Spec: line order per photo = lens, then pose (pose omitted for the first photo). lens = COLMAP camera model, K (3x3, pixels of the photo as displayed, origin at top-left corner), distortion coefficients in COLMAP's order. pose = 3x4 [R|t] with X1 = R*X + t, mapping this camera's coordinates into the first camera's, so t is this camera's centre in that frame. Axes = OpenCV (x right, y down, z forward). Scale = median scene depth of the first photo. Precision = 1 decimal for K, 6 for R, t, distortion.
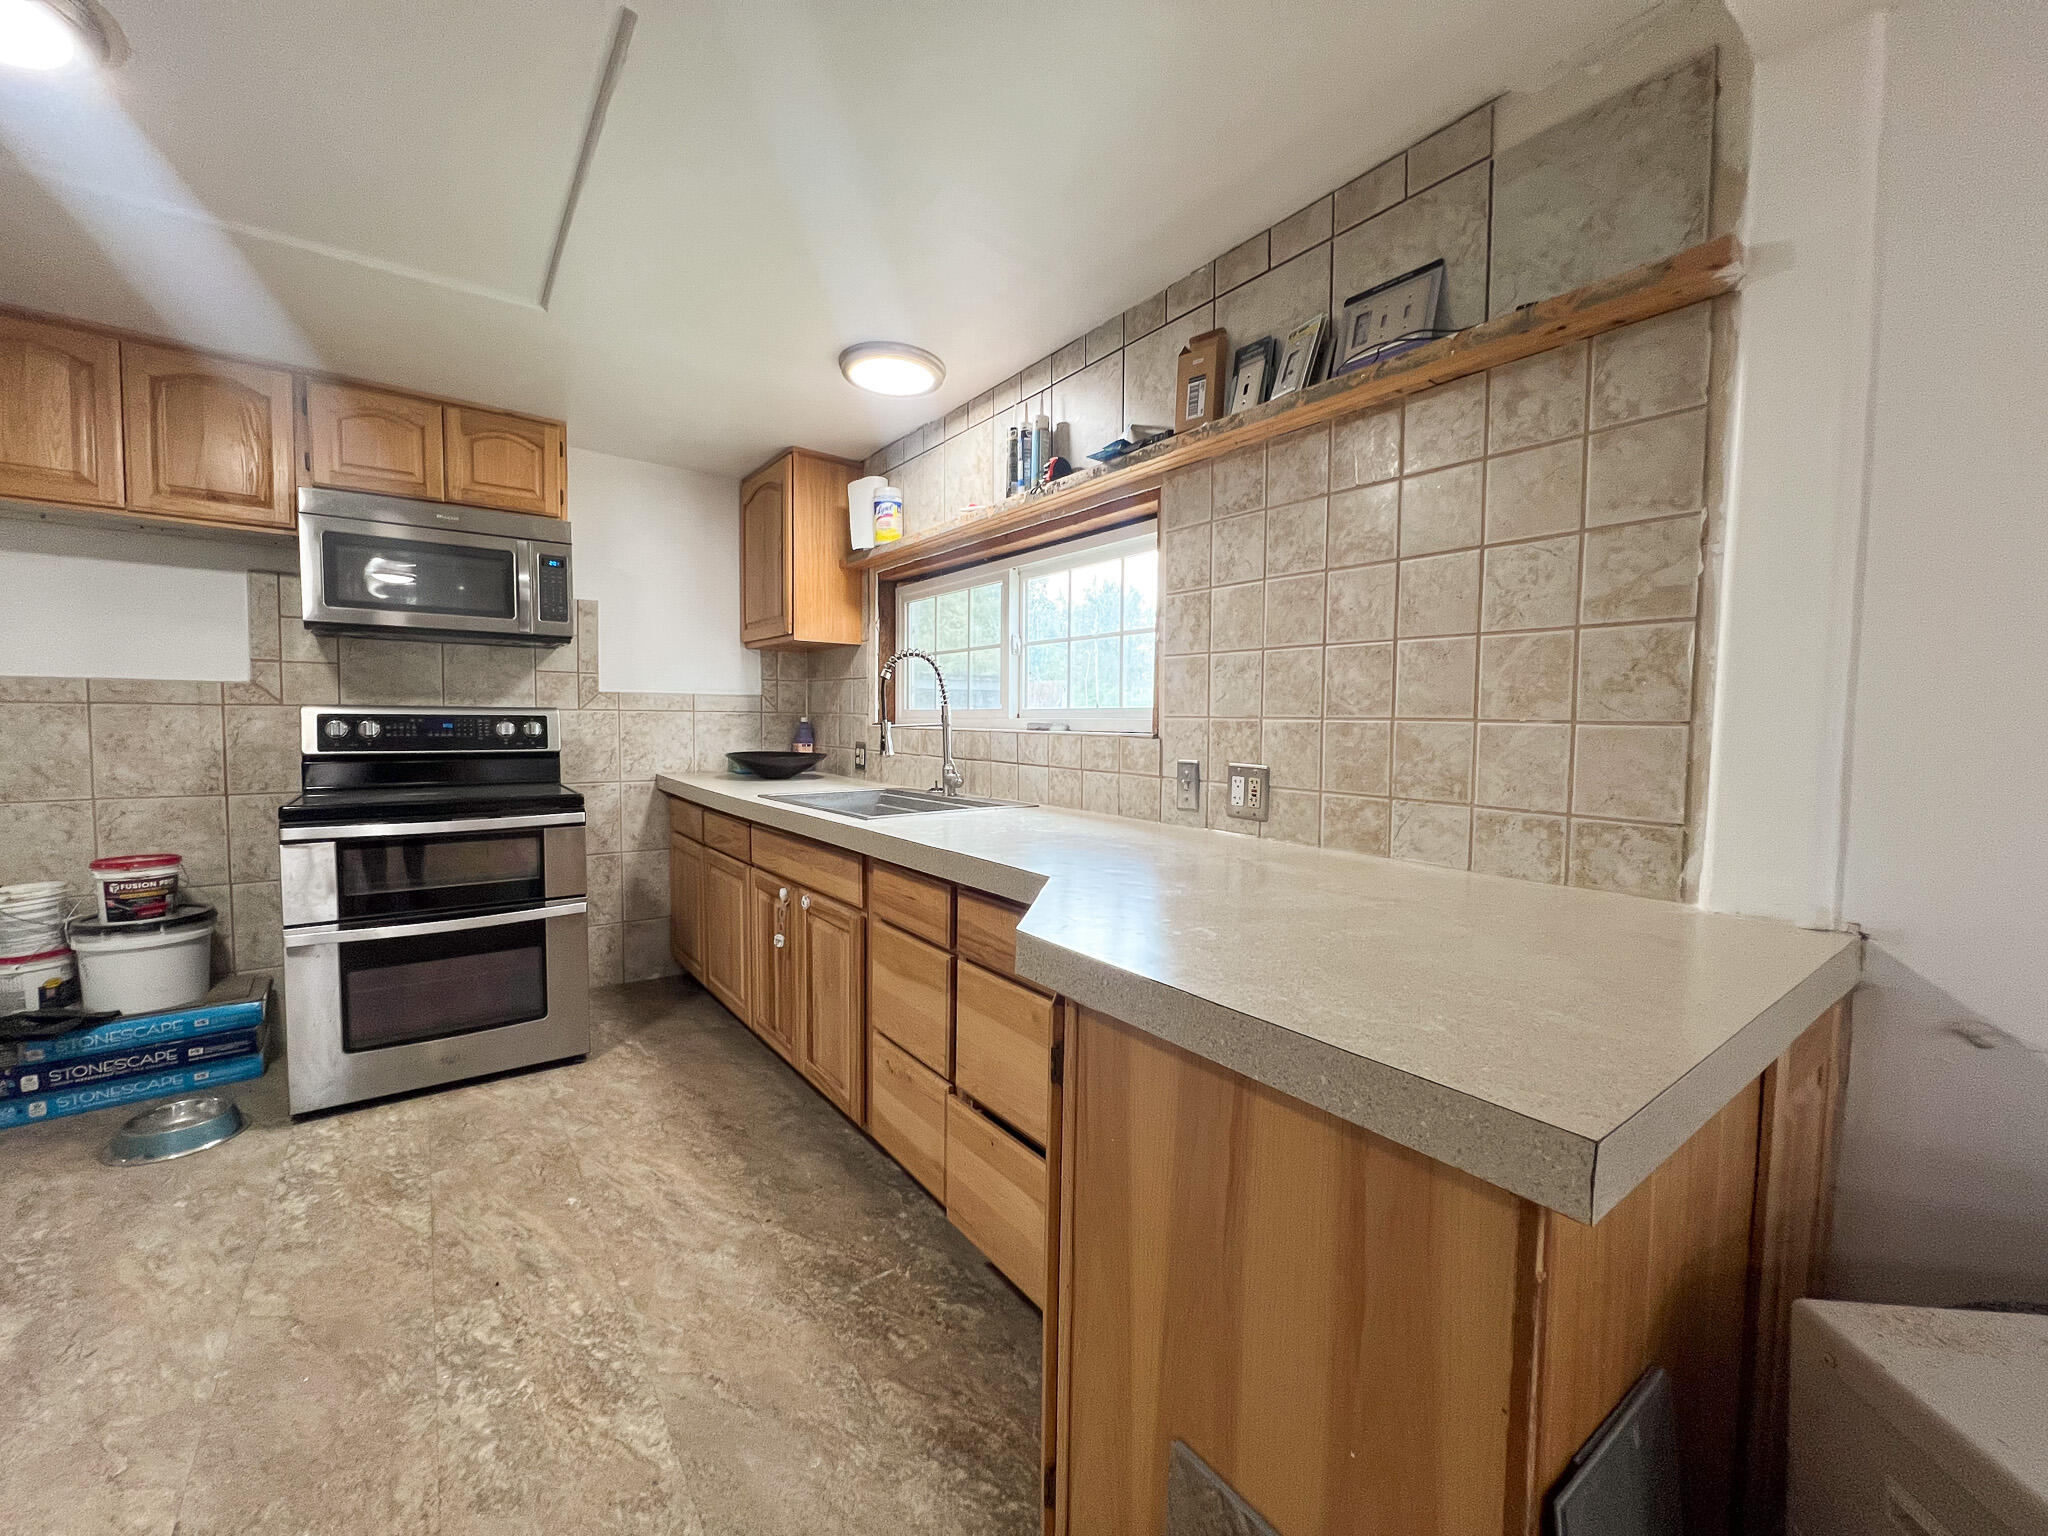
lens RADIAL K [[816.2, 0, 1019.5], [0, 816.2, 760.4], [0, 0, 1]] dist [-0.003237, -0.000258]
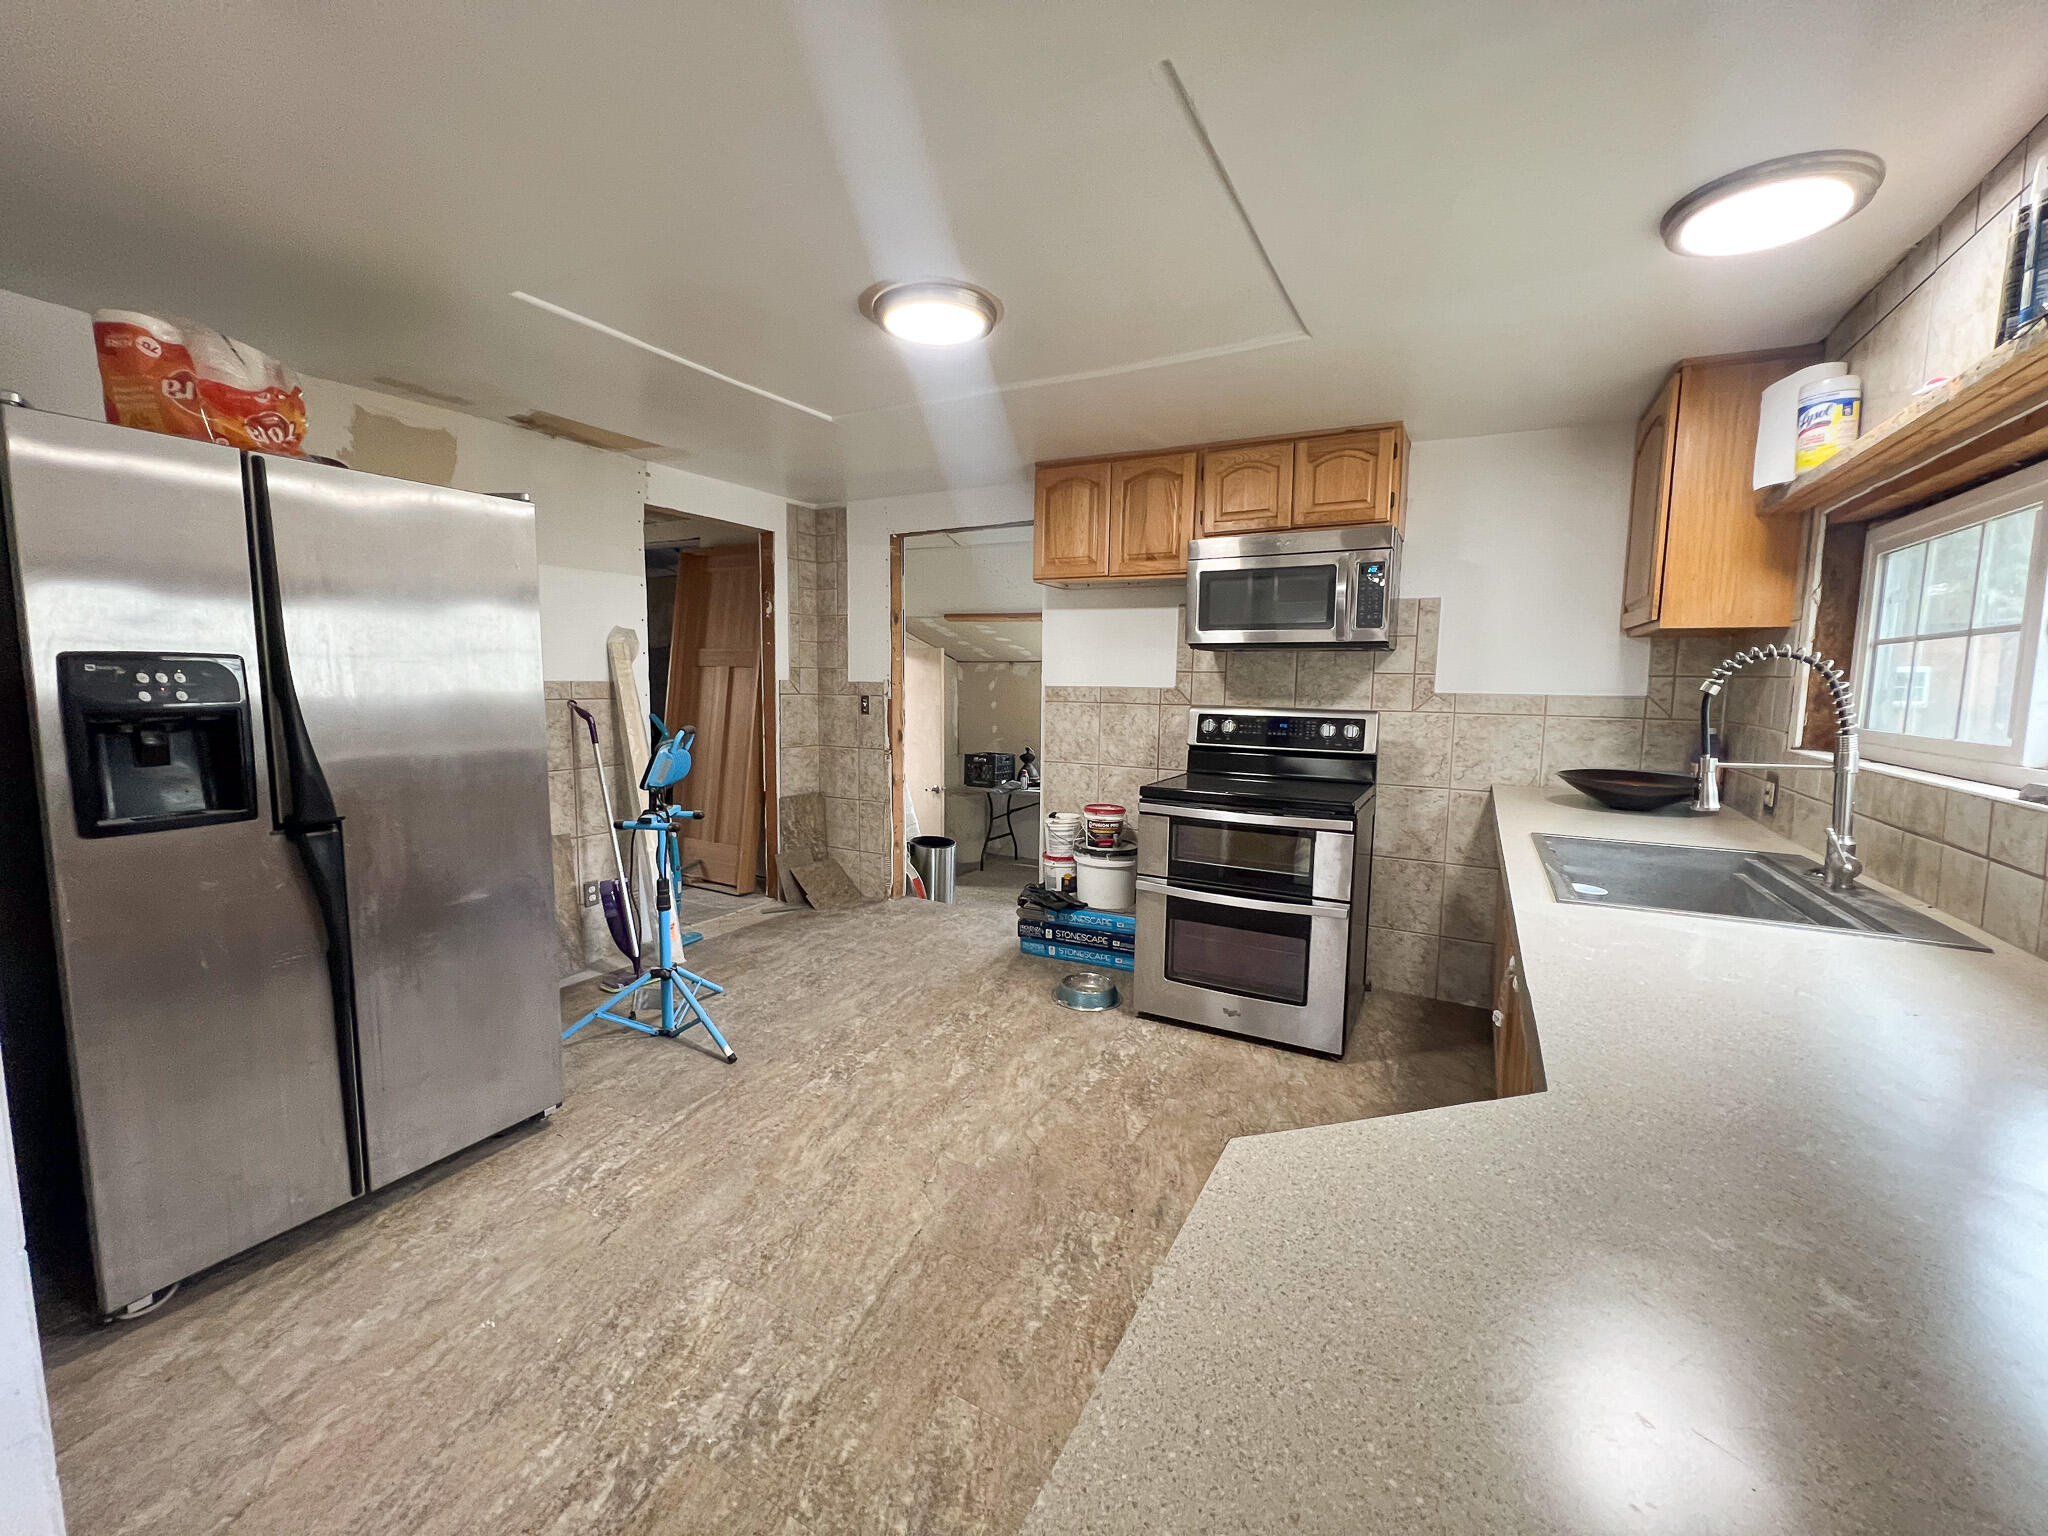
lens RADIAL K [[816.2, 0, 1019.5], [0, 816.2, 760.4], [0, 0, 1]] dist [-0.003237, -0.000258]
pose [[0.412395, 0.087490, -0.906794, 0.199885], [-0.054446, 0.995966, 0.071332, -0.059930], [0.909377, 0.019954, 0.415495, 0.204251]]
